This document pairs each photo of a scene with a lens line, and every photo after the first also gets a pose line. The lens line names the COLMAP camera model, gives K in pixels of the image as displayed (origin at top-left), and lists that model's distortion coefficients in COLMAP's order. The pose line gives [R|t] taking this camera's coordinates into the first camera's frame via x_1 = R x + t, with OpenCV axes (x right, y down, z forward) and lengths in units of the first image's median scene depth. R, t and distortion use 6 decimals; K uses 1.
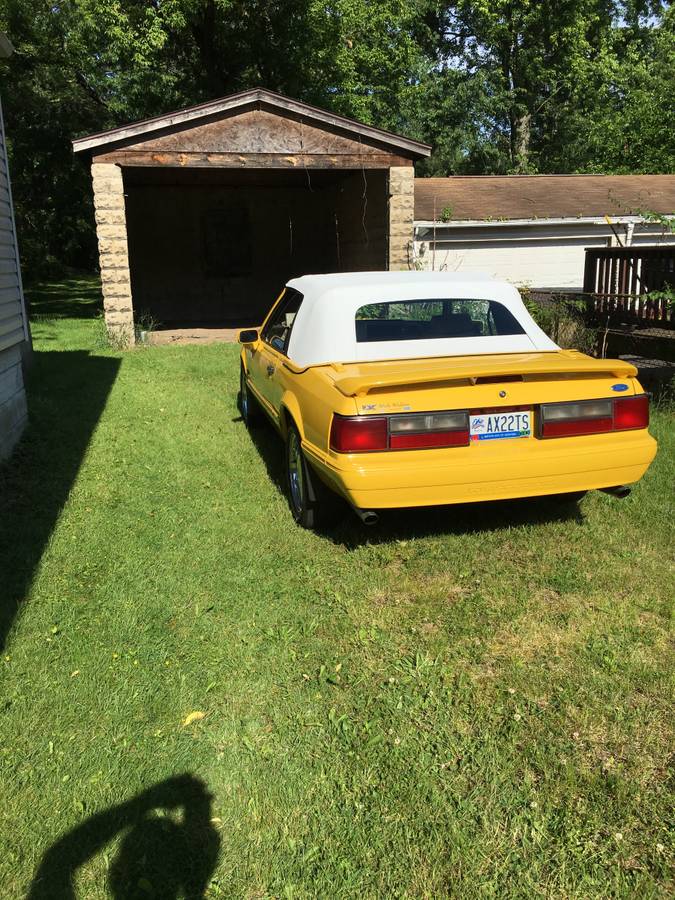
lens RADIAL K [[724.0, 0, 292.7], [0, 724.0, 452.2], [0, 0, 1]] dist [0.002516, -0.059159]
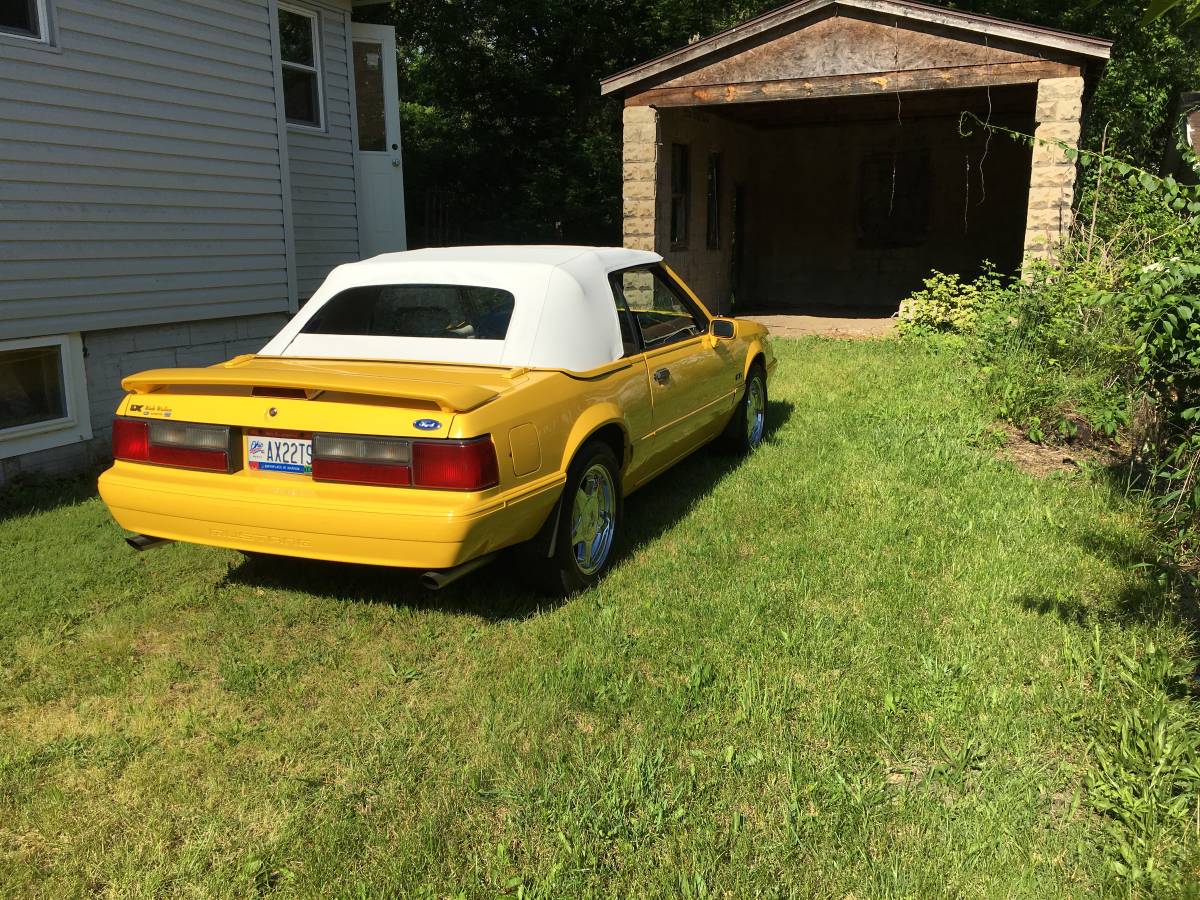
lens RADIAL K [[965.4, 0, 600.0], [0, 965.4, 450.0], [0, 0, 1]] dist [0.002516, -0.059159]
pose [[0.807915, 0.131717, -0.574391, 0.368763], [-0.146146, 0.989035, 0.021239, -0.036228], [0.570890, 0.066786, 0.818306, 0.118611]]
